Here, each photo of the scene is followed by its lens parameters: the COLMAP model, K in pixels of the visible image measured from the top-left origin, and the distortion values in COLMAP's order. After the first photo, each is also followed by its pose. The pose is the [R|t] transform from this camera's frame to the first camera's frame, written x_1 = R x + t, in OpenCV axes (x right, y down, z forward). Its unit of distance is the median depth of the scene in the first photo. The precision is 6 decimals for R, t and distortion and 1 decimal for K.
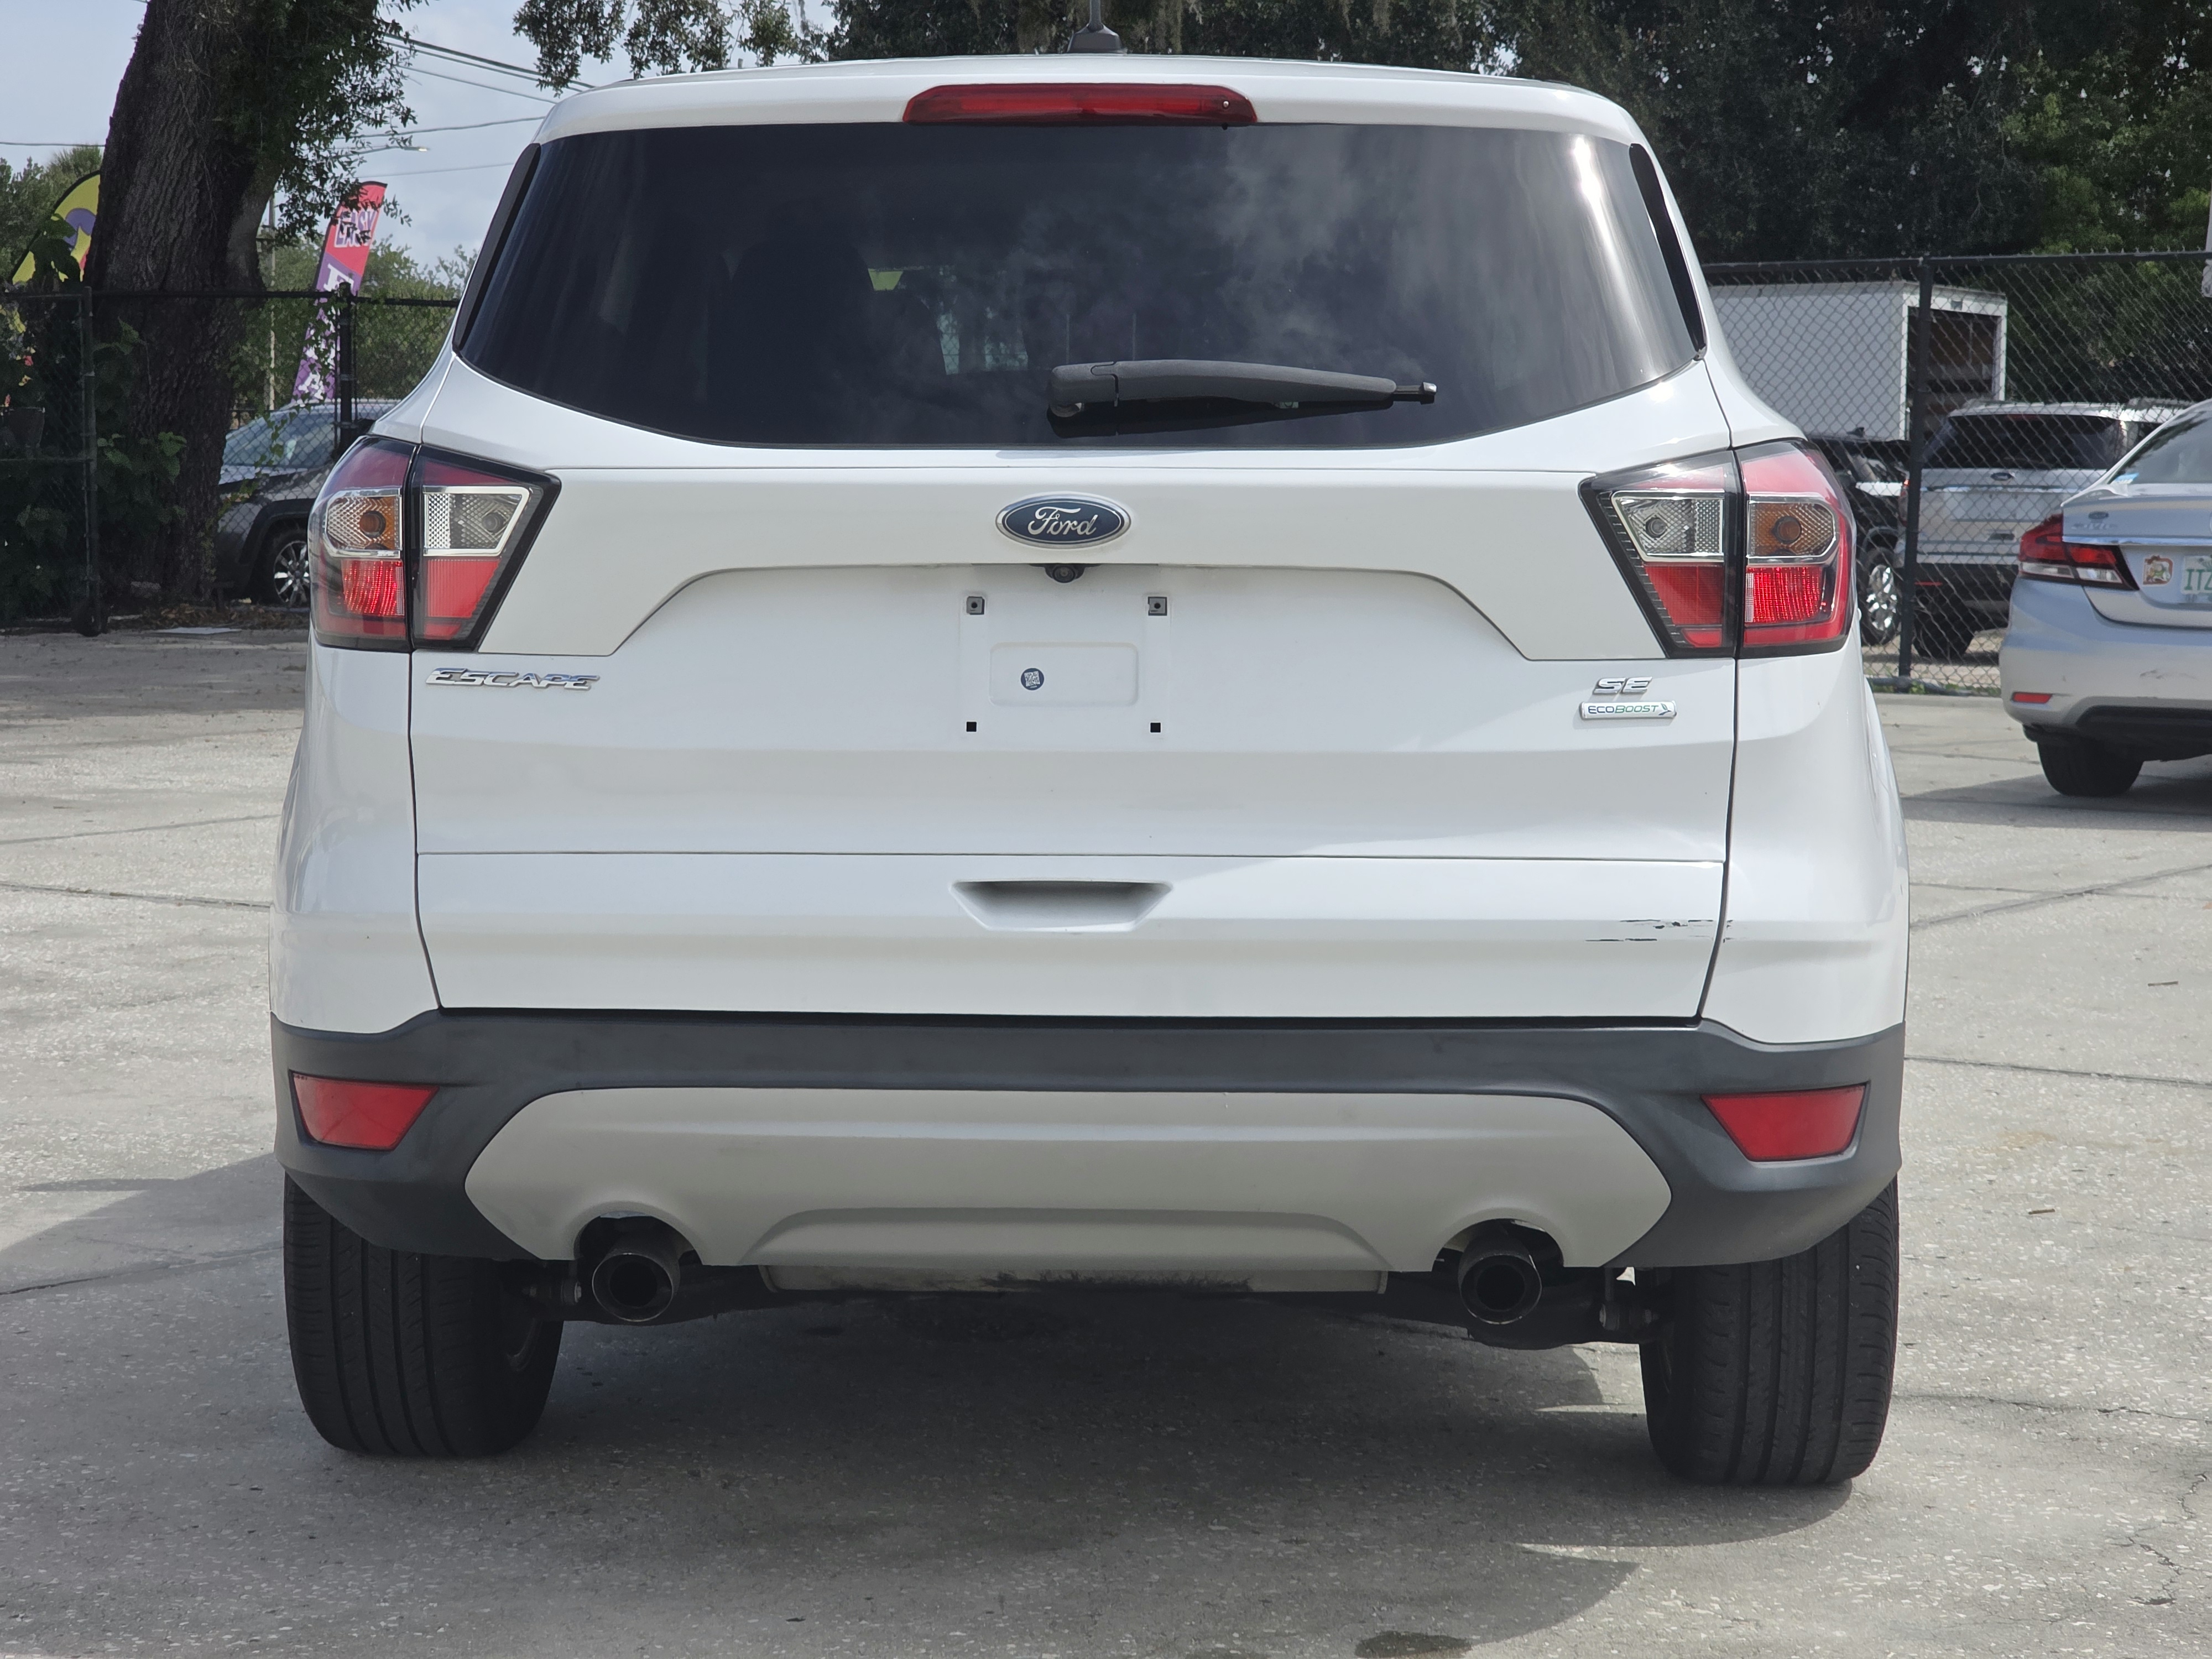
lens RADIAL K [[4123.9, 0, 1155.3], [0, 4123.9, 821.9], [0, 0, 1]] dist [-0.388374, 2.996307]
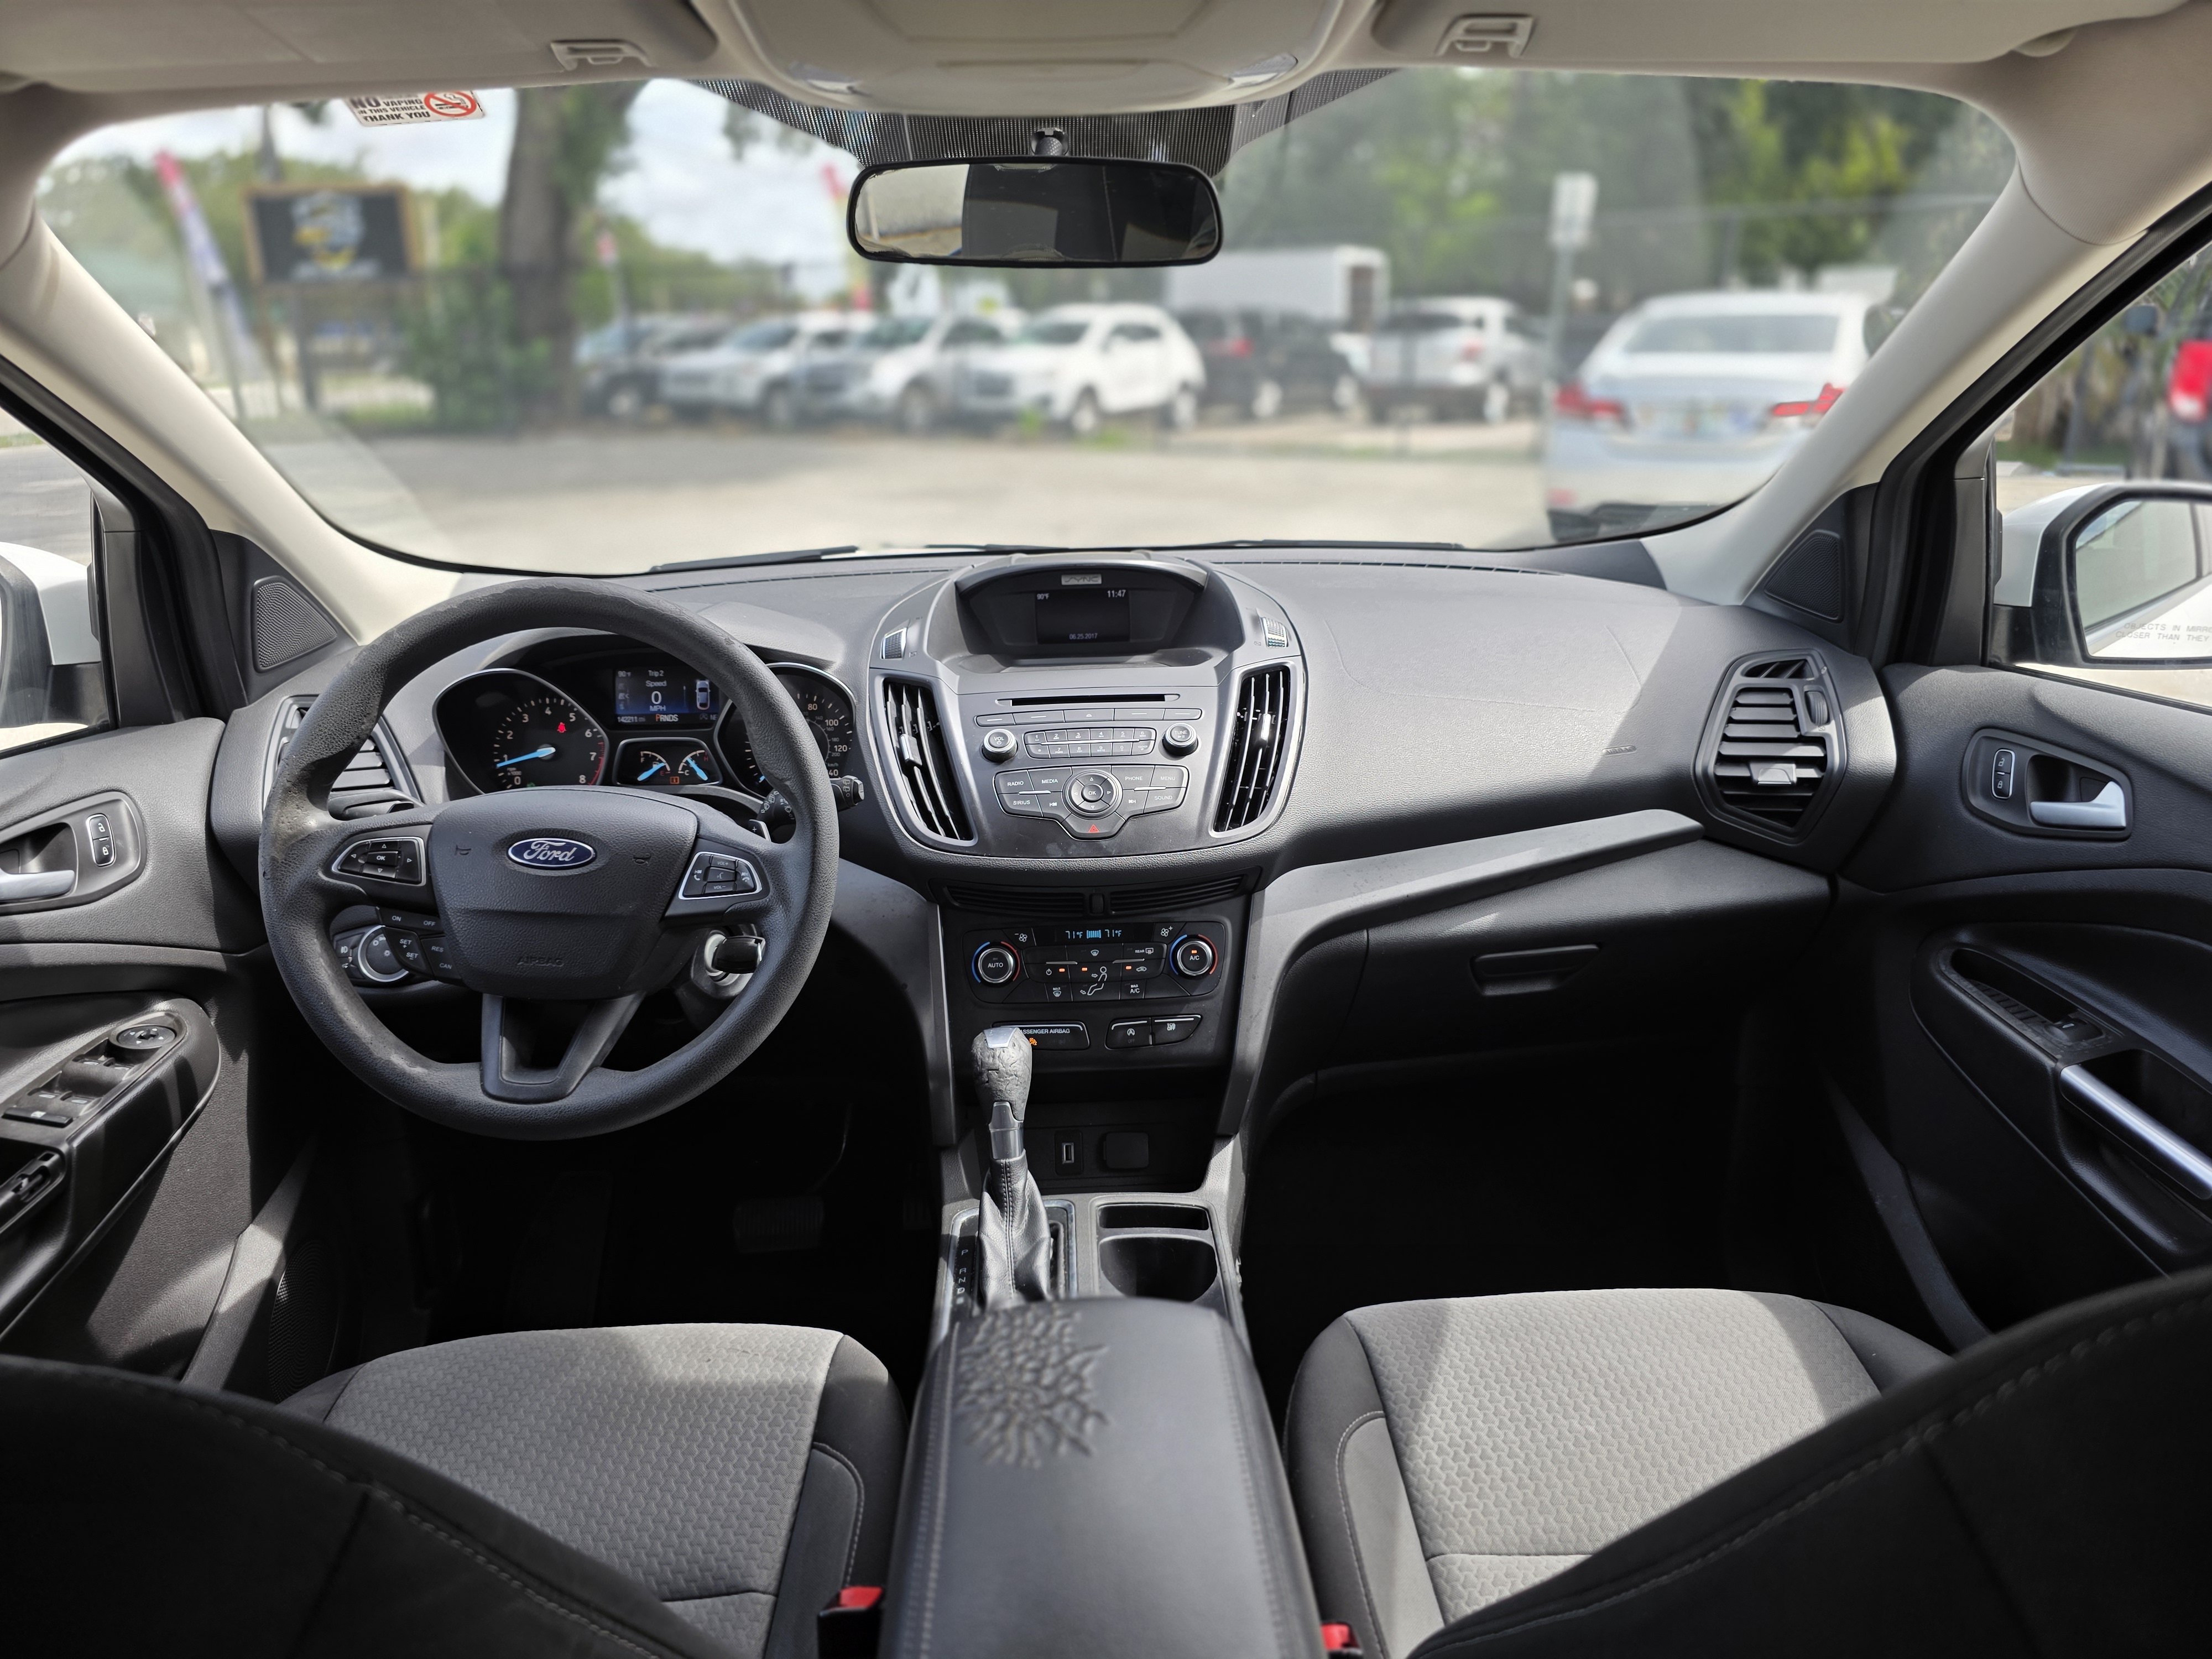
lens RADIAL K [[1468.0, 0, 1119.8], [0, 1468.0, 830.1], [0, 0, 1]] dist [0.044662, -0.043482]
pose [[0.997708, -0.042431, 0.052713, -0.009510], [0.028802, 0.971179, 0.236605, -0.162944], [-0.061233, -0.234545, 0.970175, 1.392109]]
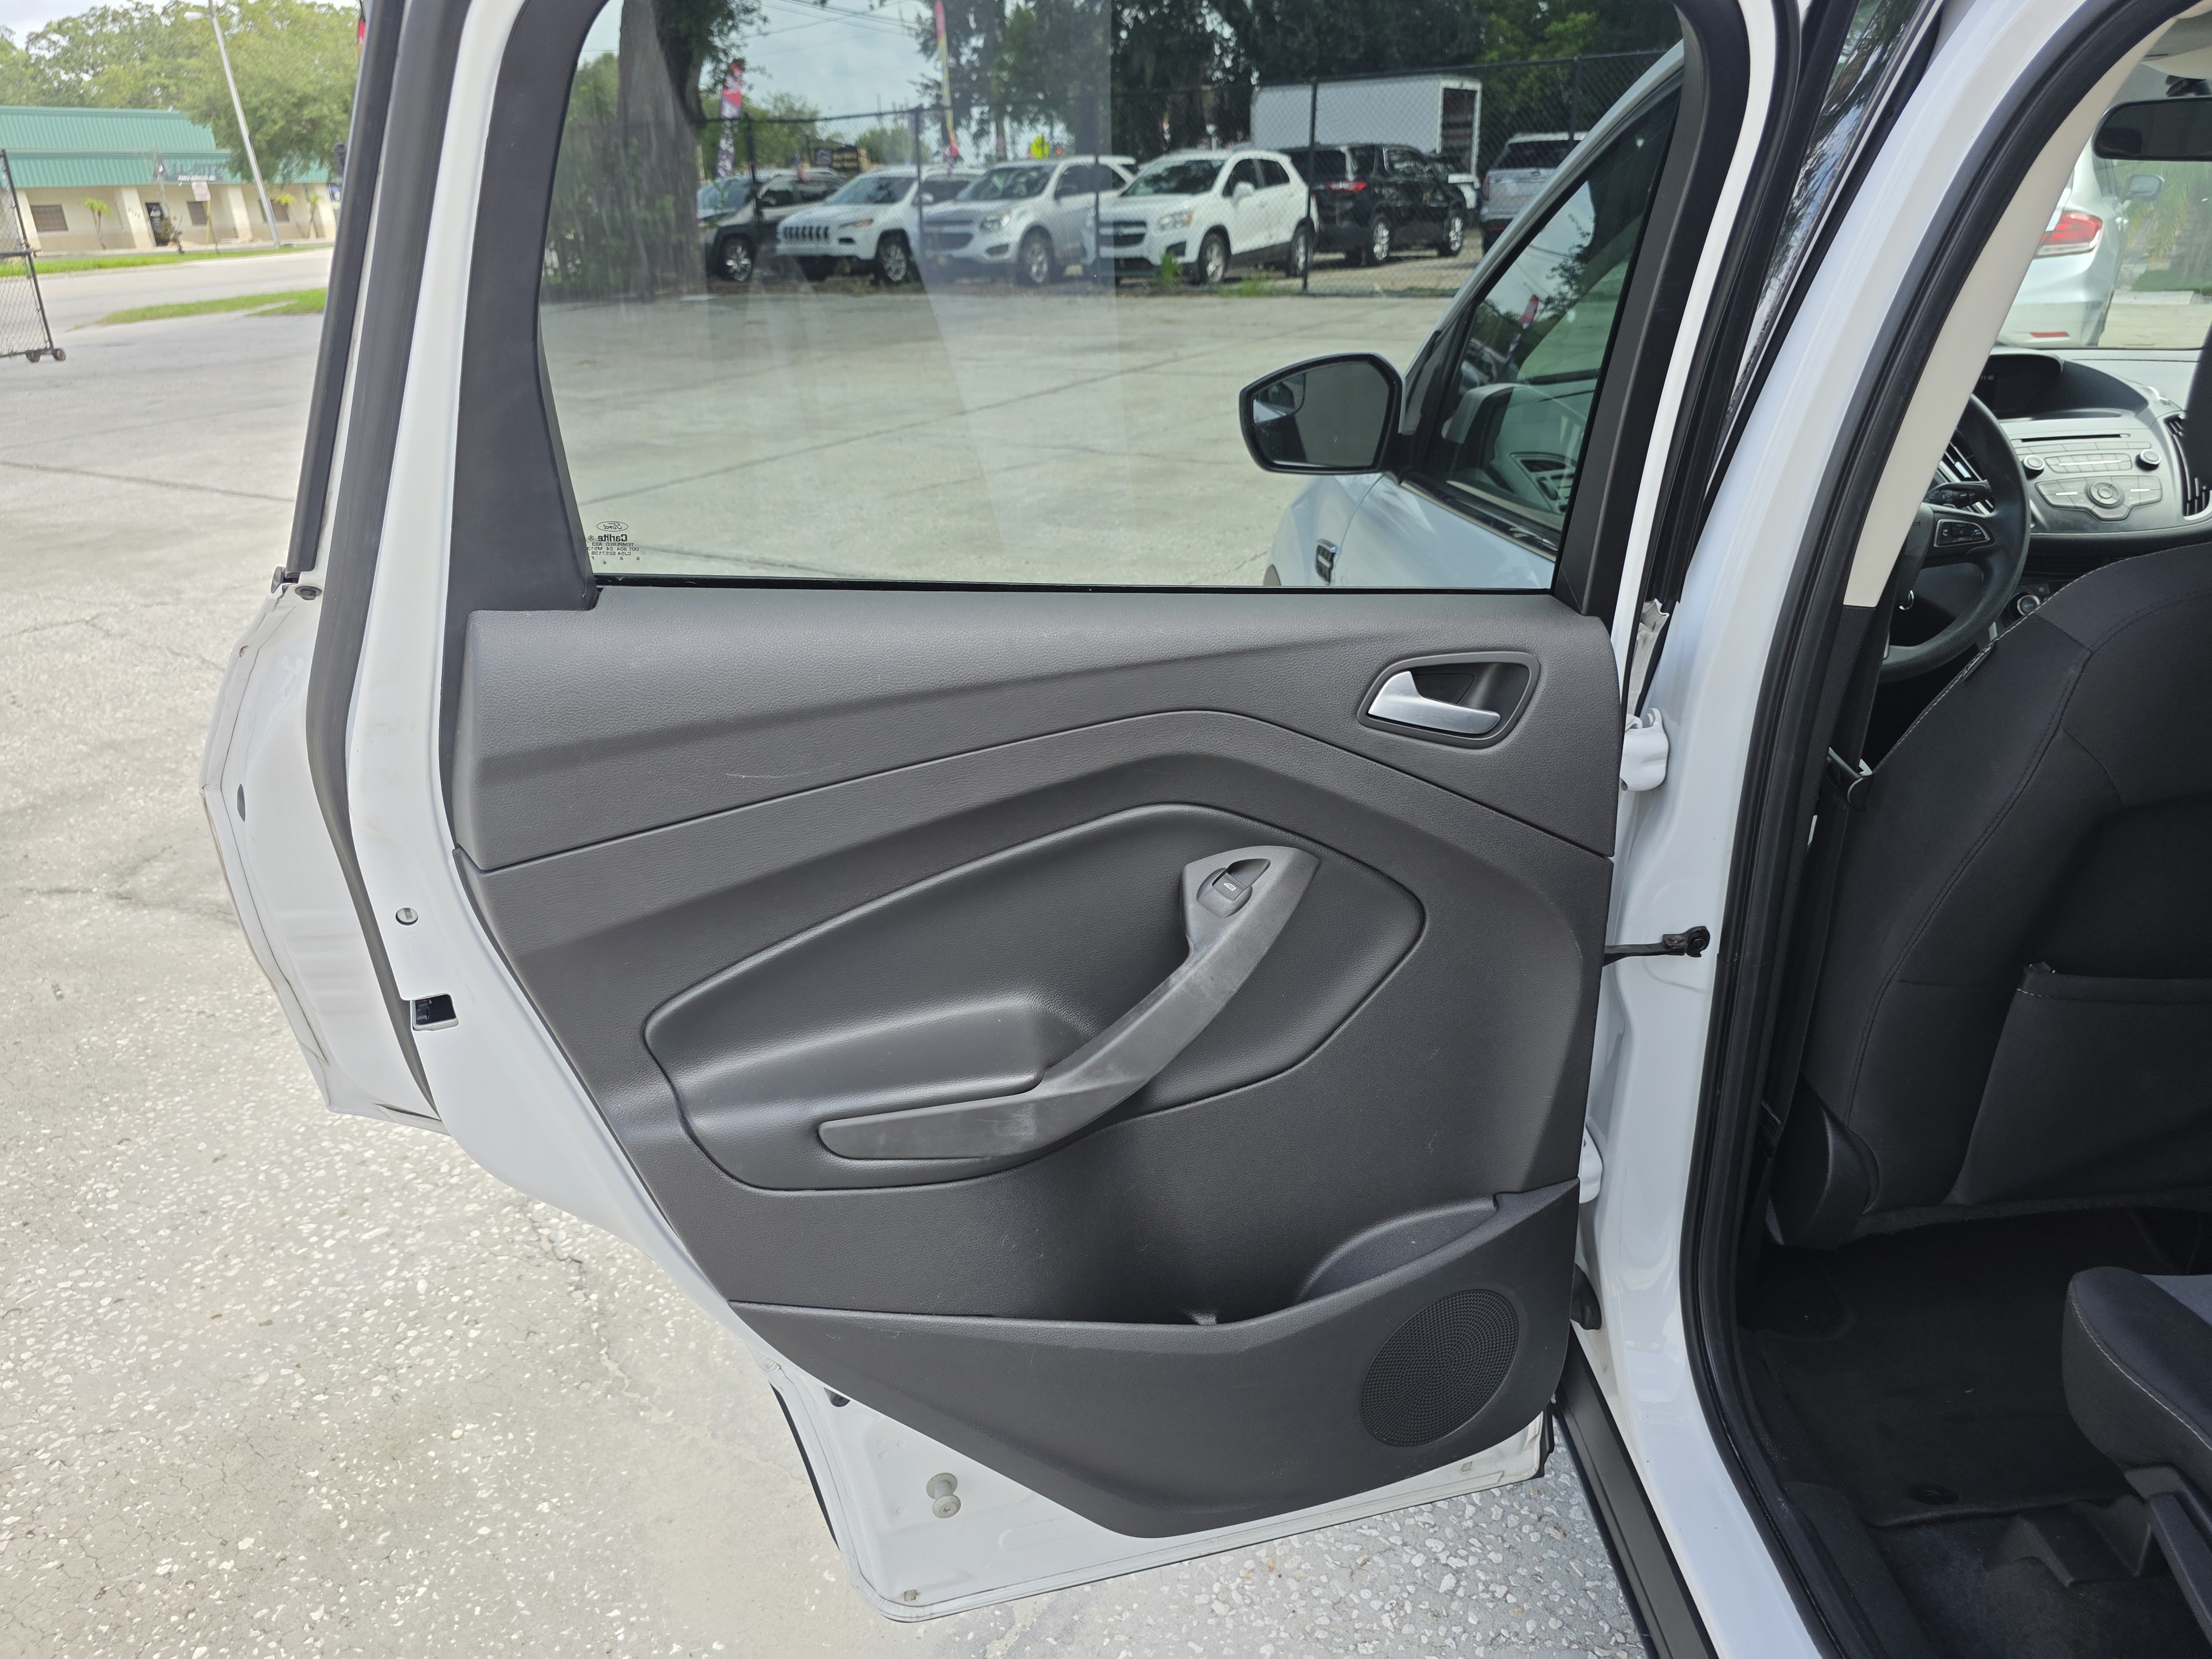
lens RADIAL K [[1489.2, 0, 1112.5], [0, 1489.2, 838.0], [0, 0, 1]] dist [0.031230, -0.032968]
pose [[0.998334, -0.056494, 0.011698, -0.322693], [0.049642, 0.944493, 0.324760, -0.169335], [-0.029396, -0.323639, 0.945724, 1.192916]]
